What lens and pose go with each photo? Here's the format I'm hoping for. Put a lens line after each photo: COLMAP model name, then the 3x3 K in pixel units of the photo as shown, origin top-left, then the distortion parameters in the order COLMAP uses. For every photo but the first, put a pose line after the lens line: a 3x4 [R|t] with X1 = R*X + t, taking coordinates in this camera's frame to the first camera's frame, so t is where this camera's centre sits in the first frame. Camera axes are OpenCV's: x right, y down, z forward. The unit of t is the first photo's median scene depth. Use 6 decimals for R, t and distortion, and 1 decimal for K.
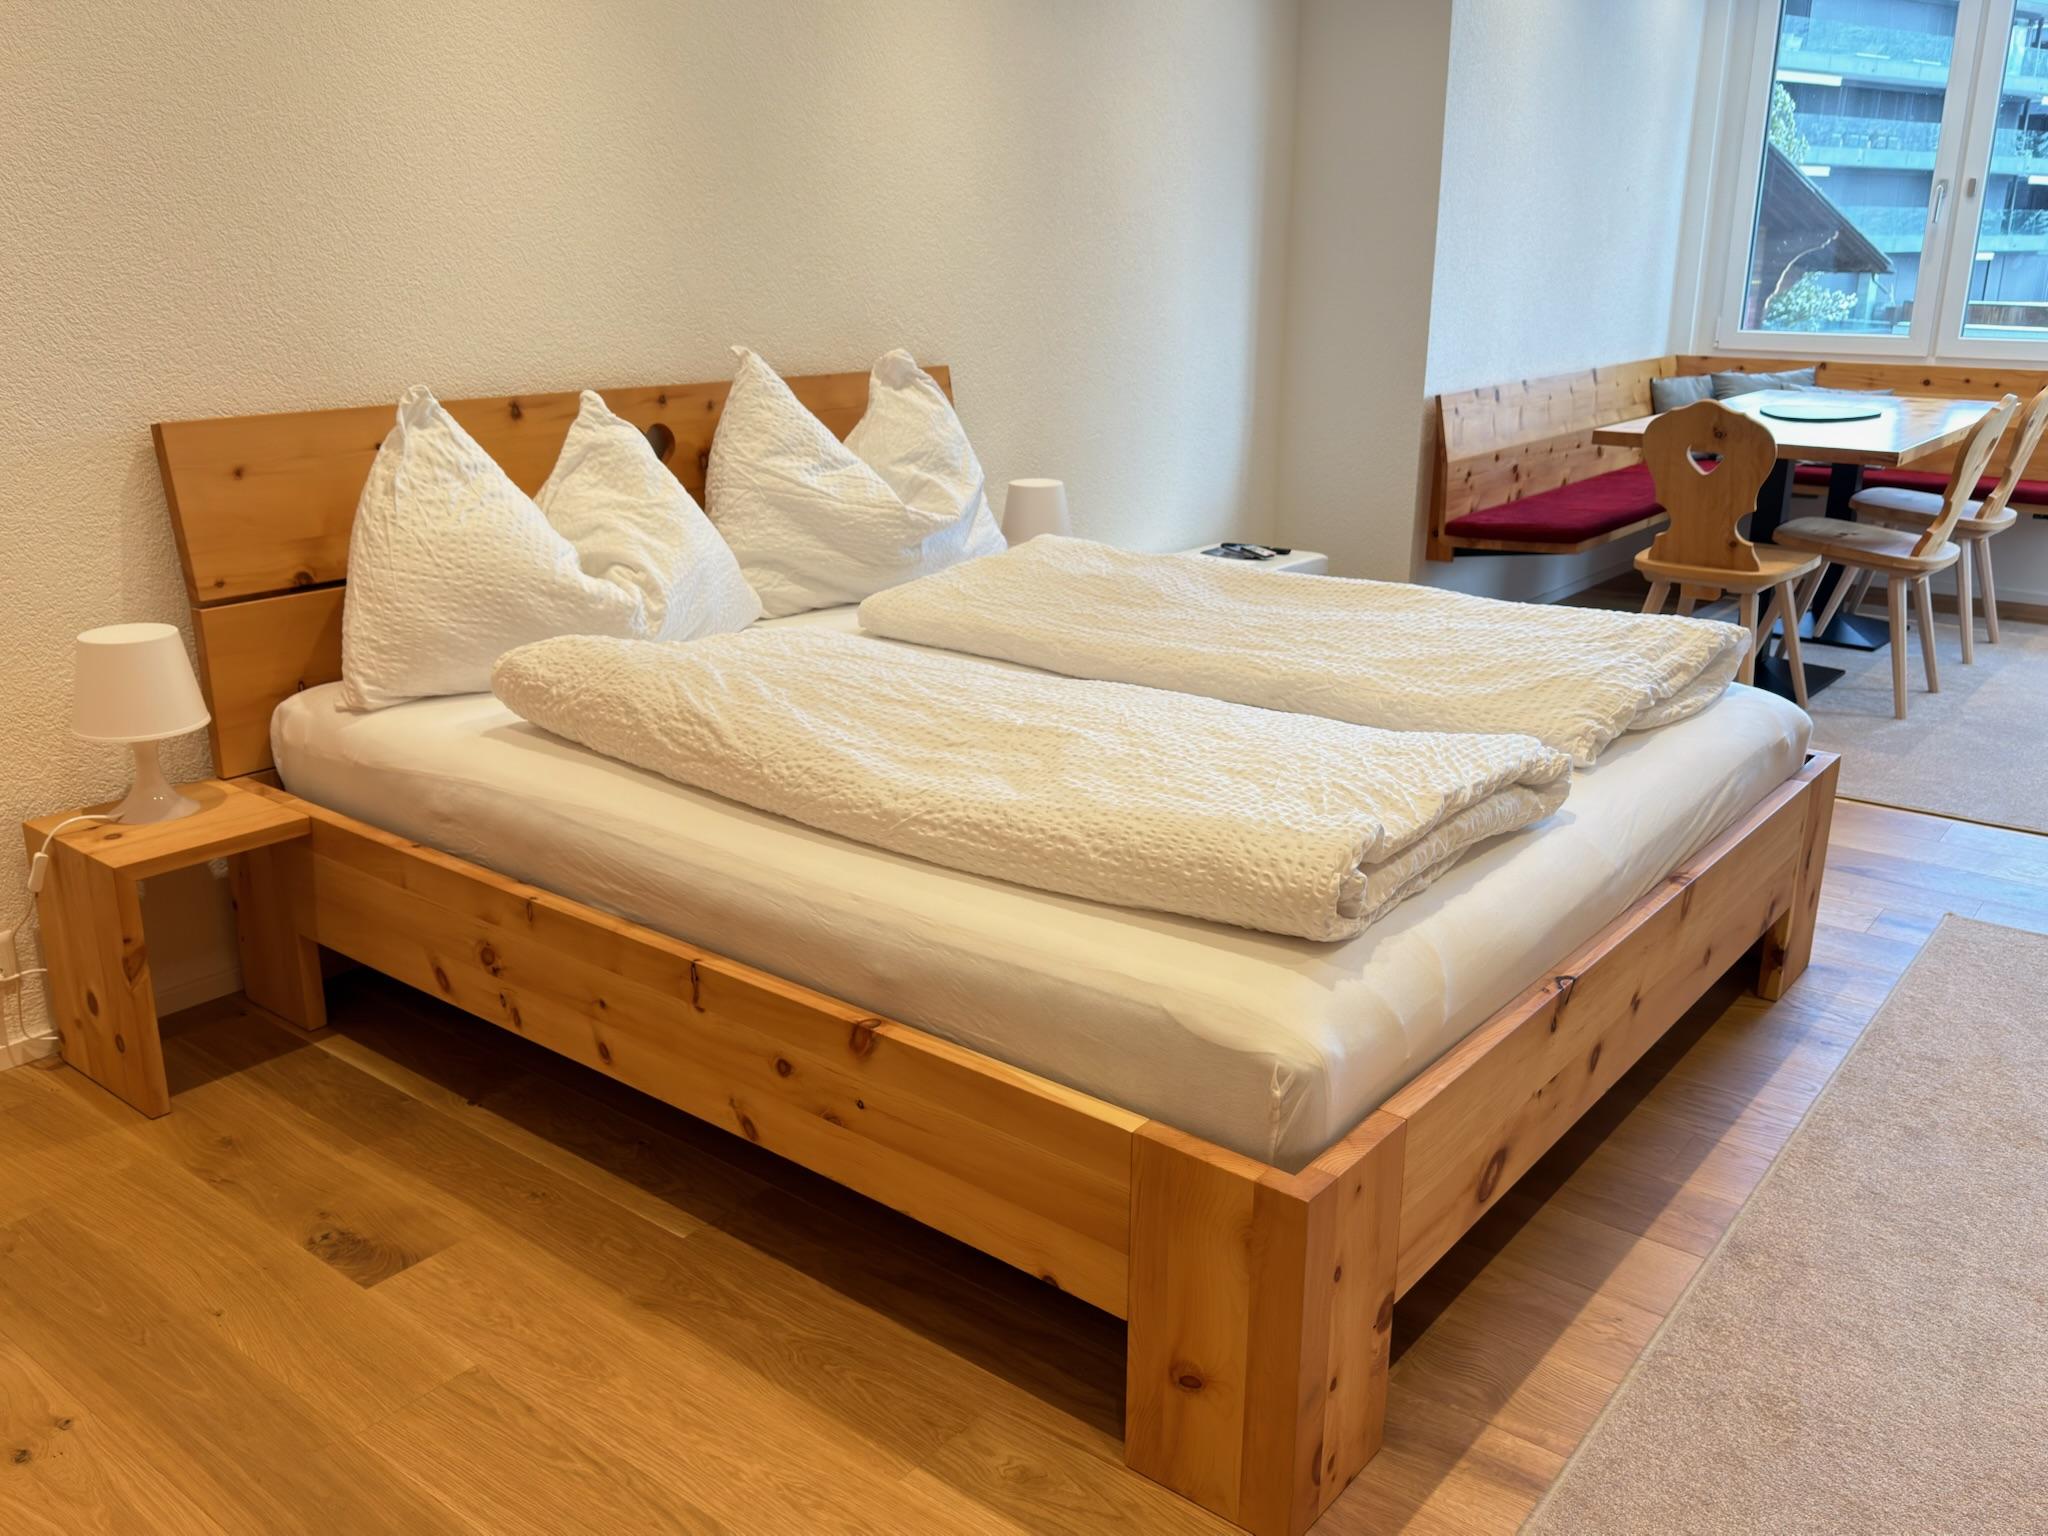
lens RADIAL K [[1714.2, 0, 992.0], [0, 1714.2, 766.1], [0, 0, 1]] dist [0.010762, -0.098796]
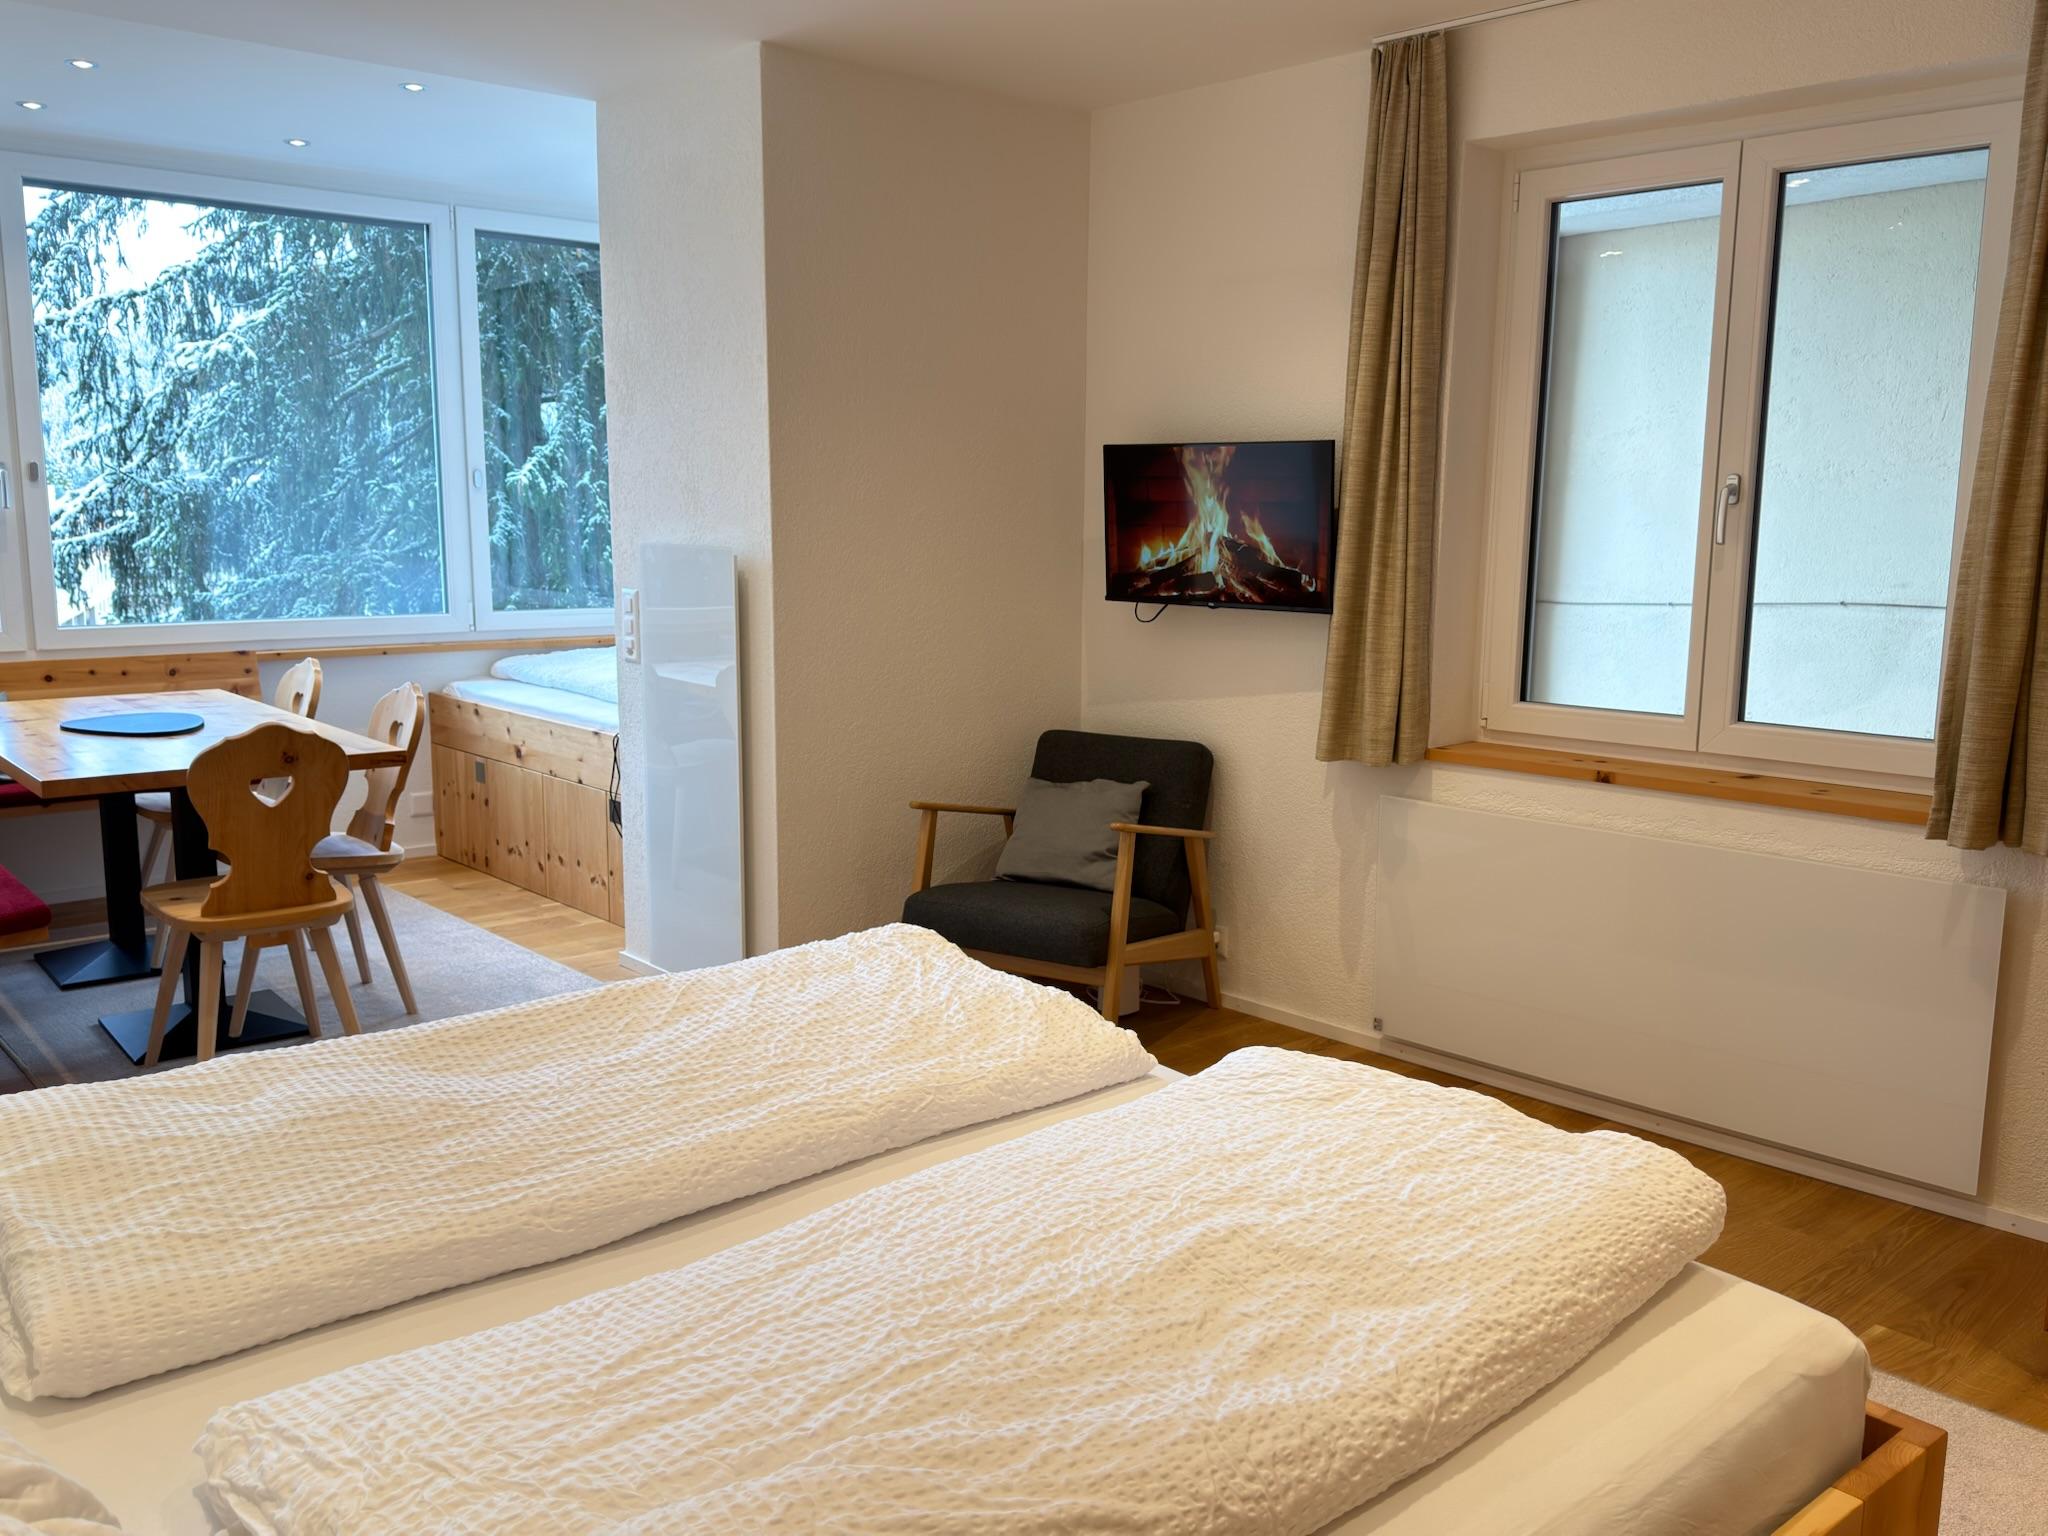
lens RADIAL K [[1669.1, 0, 1056.3], [0, 1669.1, 776.6], [0, 0, 1]] dist [-0.001866, 0.006188]
pose [[0.175659, -0.151262, 0.972761, -0.701725], [0.282772, 0.954237, 0.097319, -0.327448], [-0.942965, 0.257975, 0.210393, 0.941196]]
